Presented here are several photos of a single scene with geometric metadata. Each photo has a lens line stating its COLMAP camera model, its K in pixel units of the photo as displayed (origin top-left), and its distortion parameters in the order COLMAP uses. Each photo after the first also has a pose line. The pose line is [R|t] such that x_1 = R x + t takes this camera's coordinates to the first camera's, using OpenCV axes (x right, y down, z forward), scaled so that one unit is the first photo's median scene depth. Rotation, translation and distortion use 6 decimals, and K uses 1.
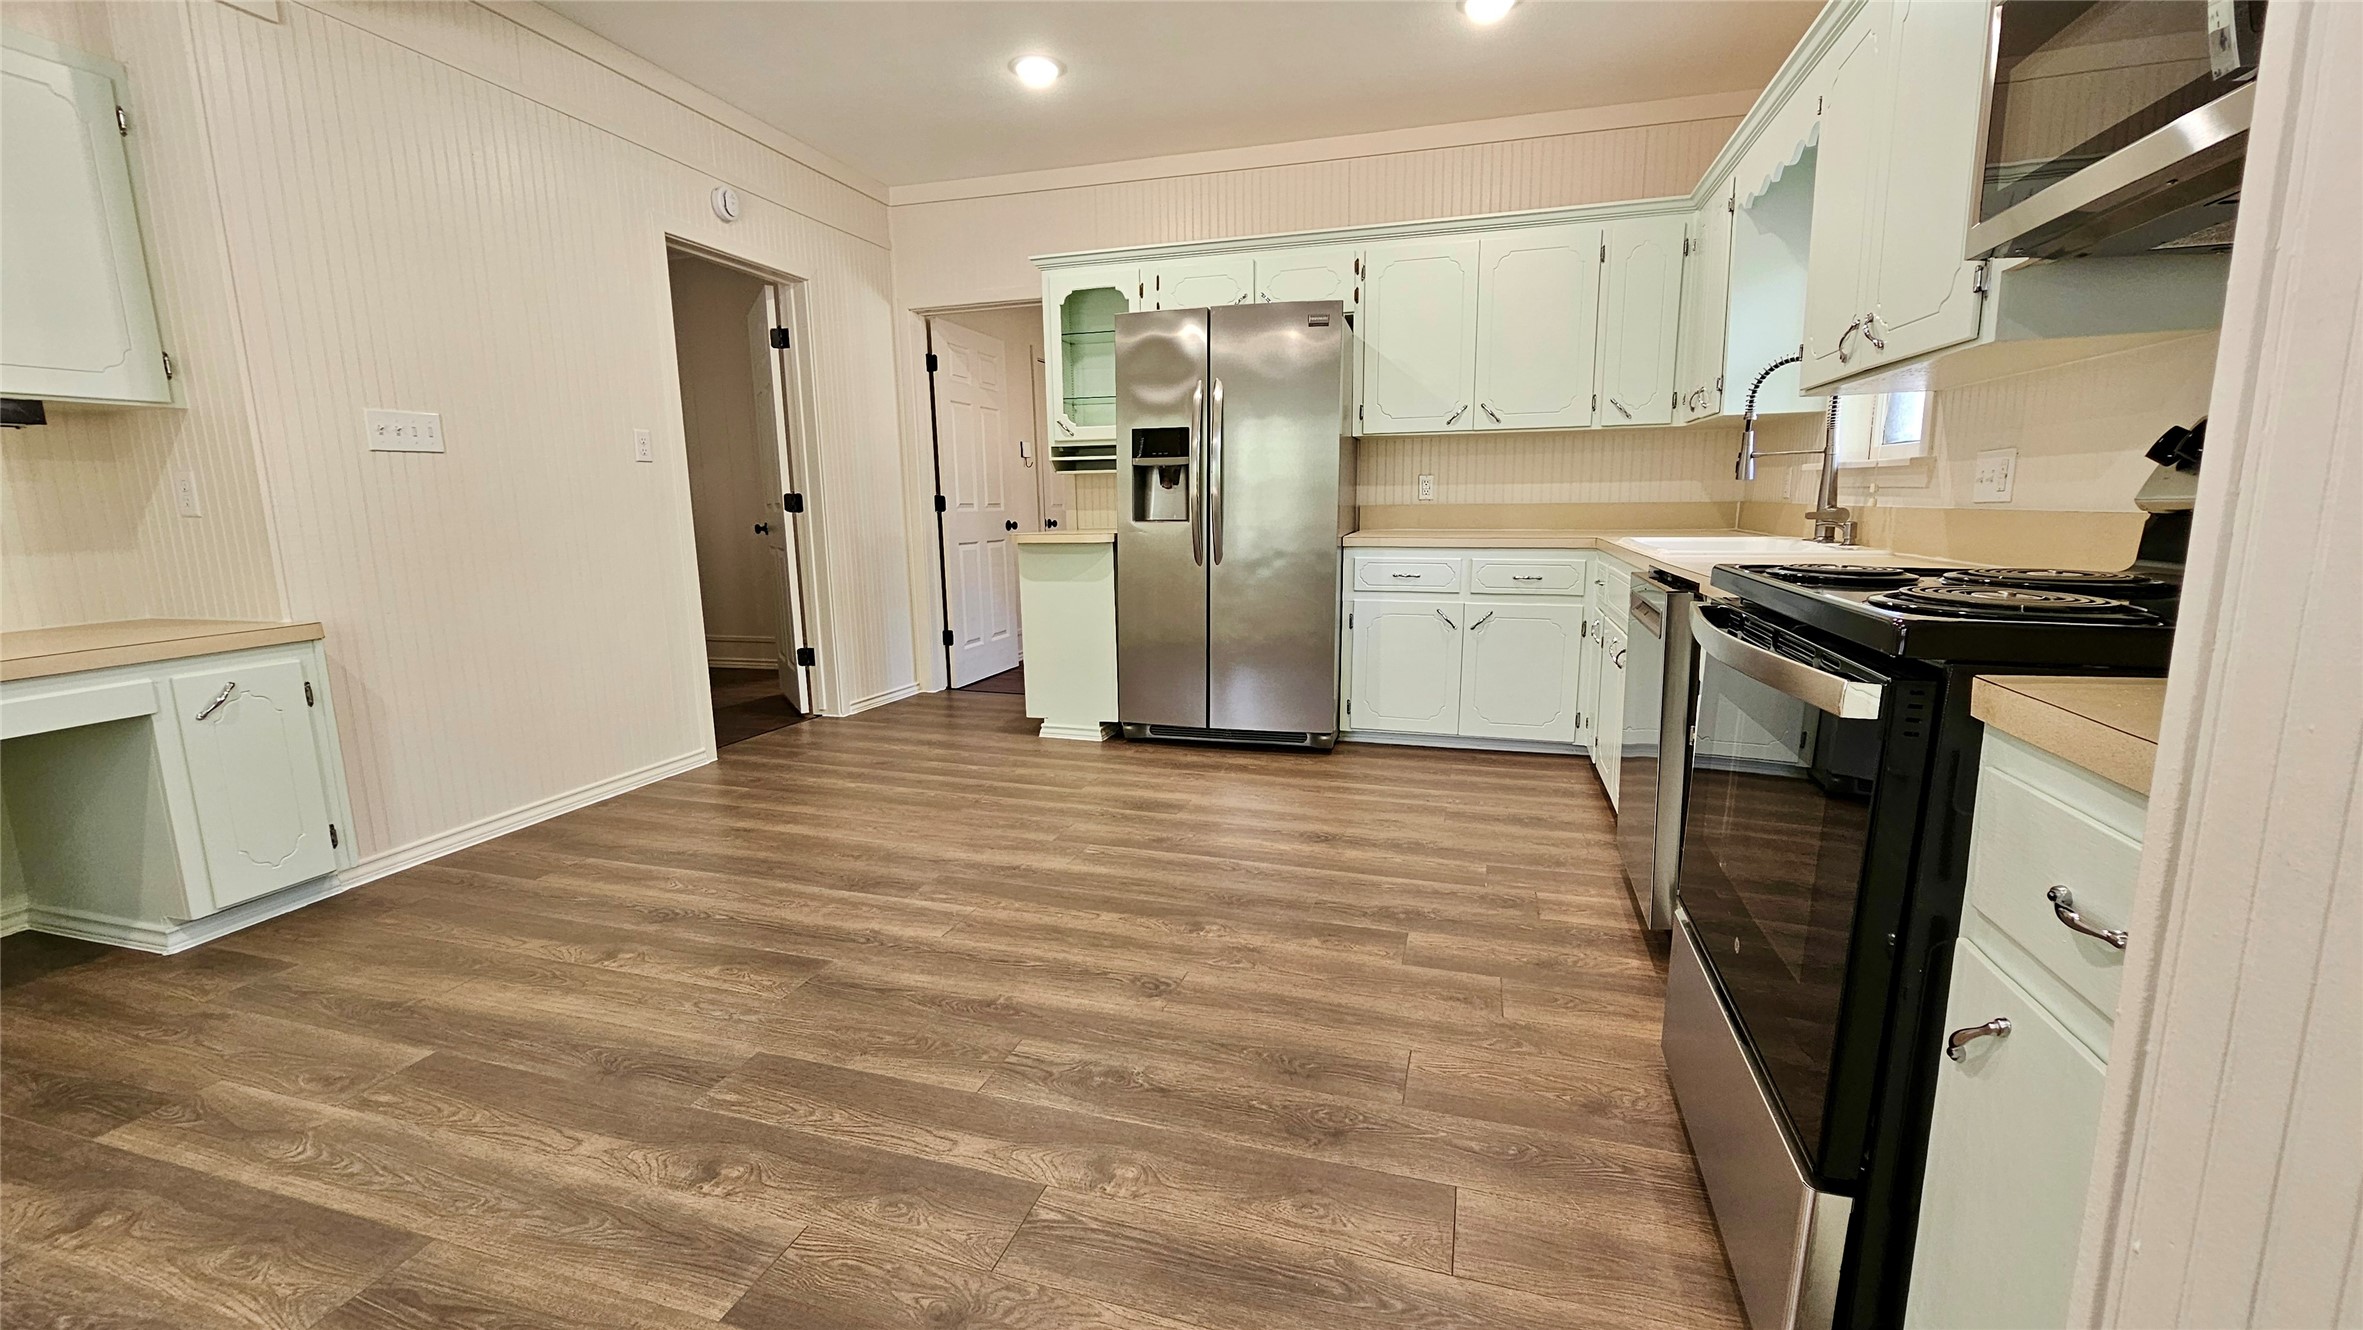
lens RADIAL K [[973.5, 0, 1176.4], [0, 973.5, 666.2], [0, 0, 1]] dist [-0.000733, 0.000101]
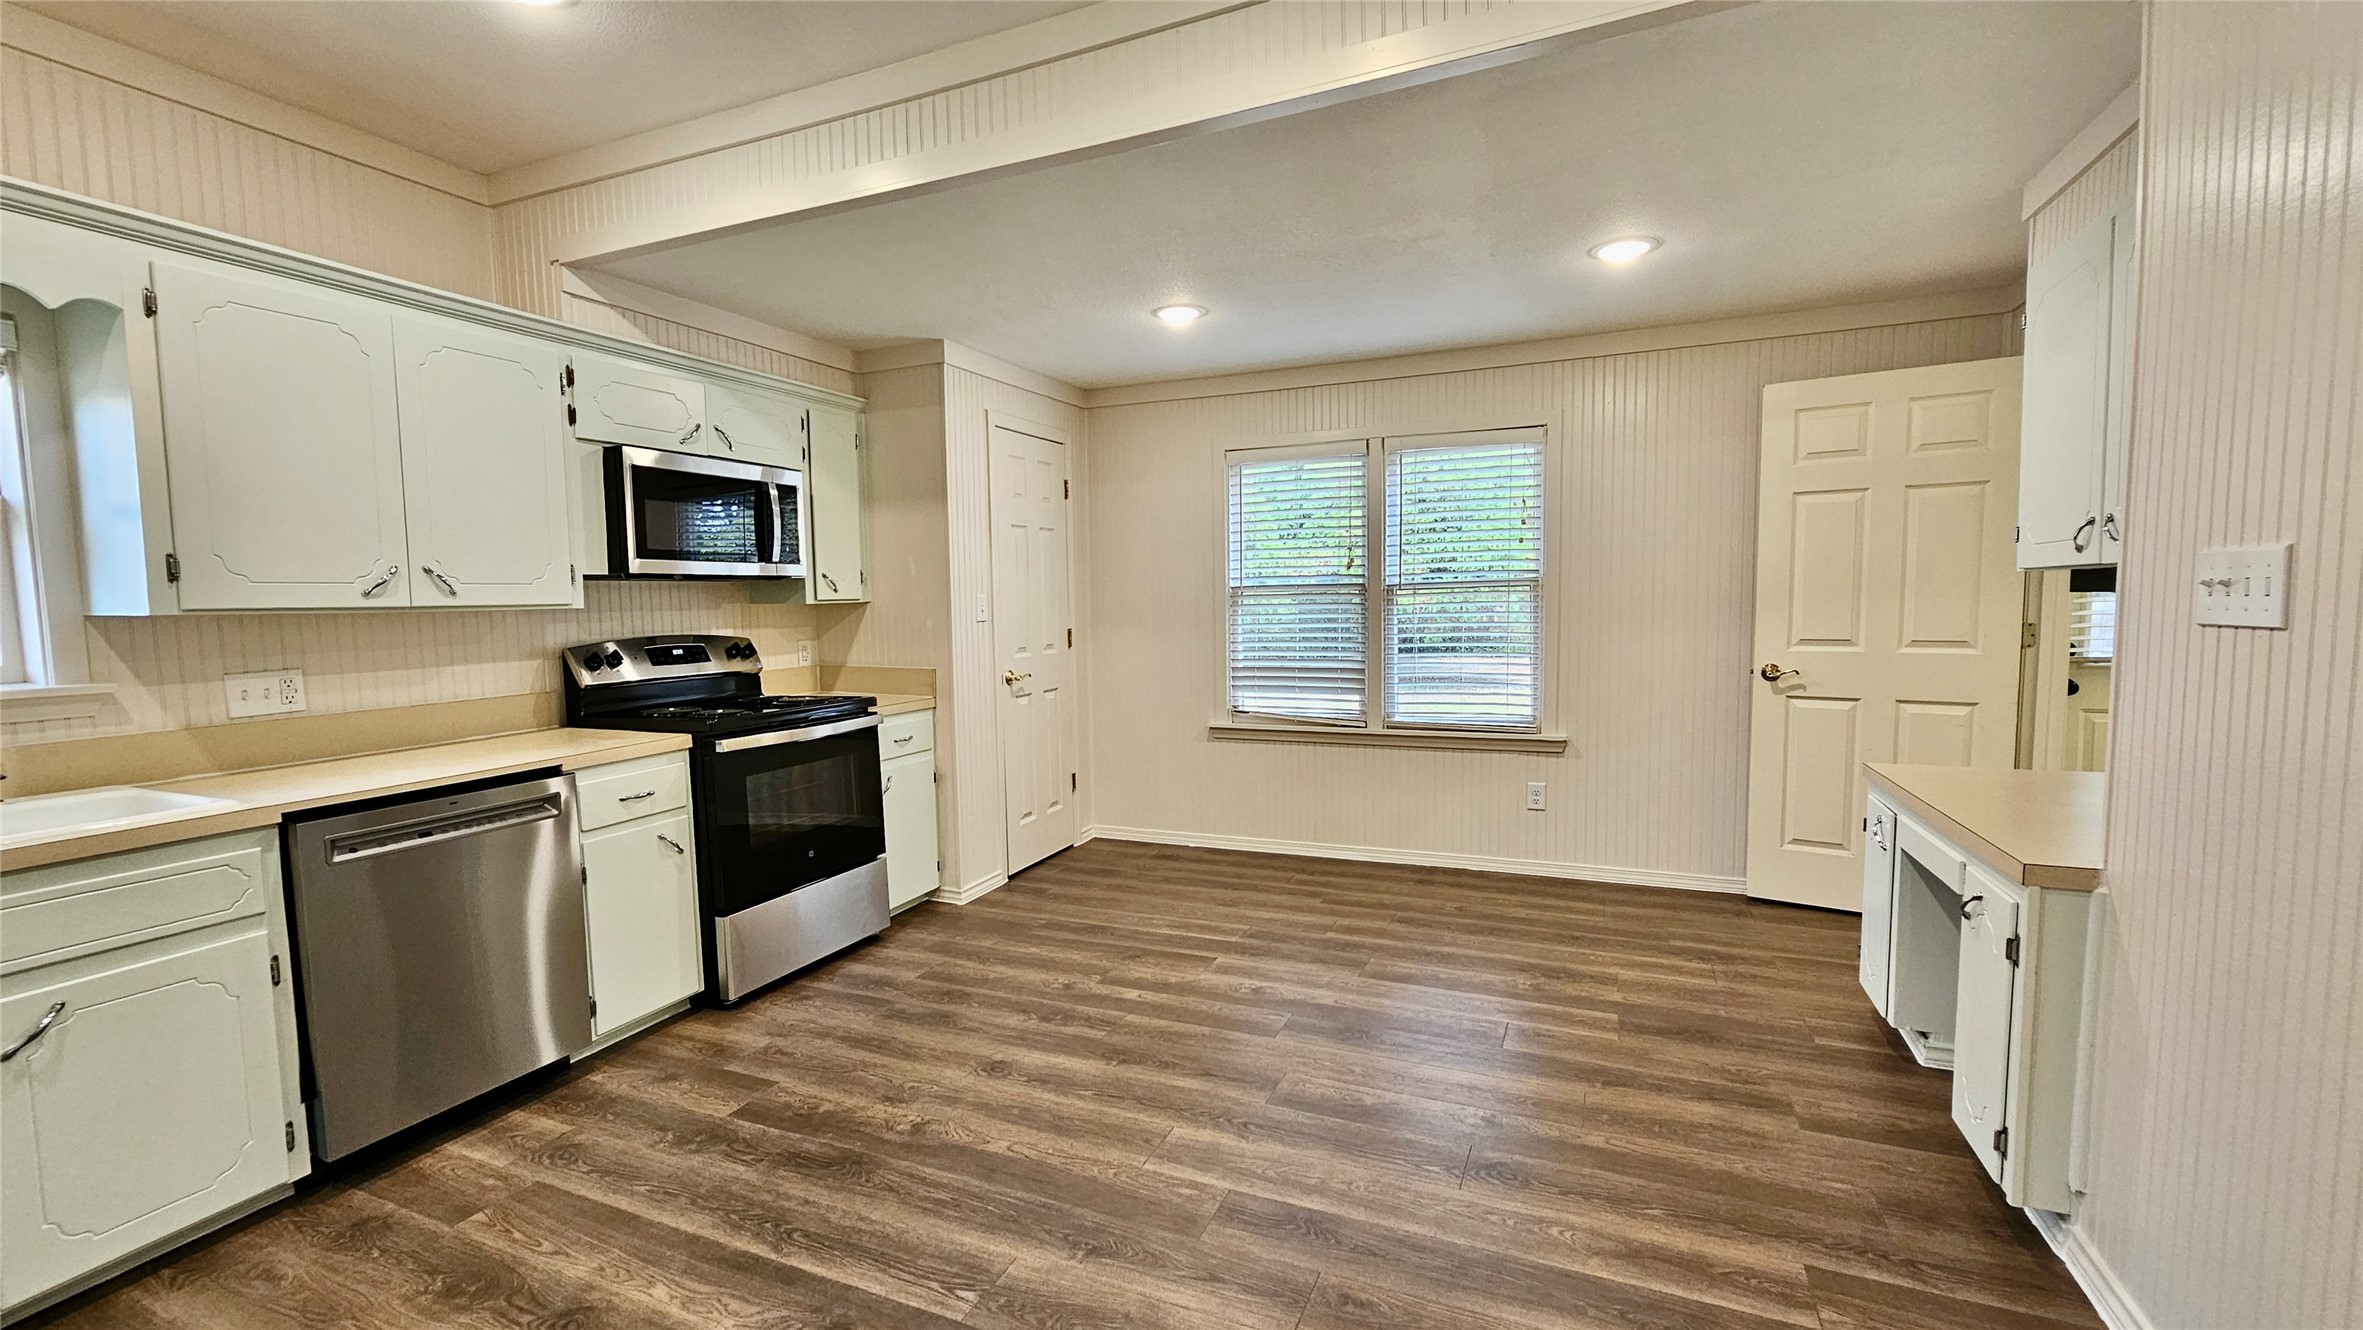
lens RADIAL K [[973.5, 0, 1181.9], [0, 973.5, 671.4], [0, 0, 1]] dist [-0.000733, 0.000101]
pose [[-0.993002, 0.023039, 0.115830, -0.389499], [0.050409, 0.969640, 0.239286, -0.424617], [-0.106800, 0.243450, -0.964015, 1.908128]]
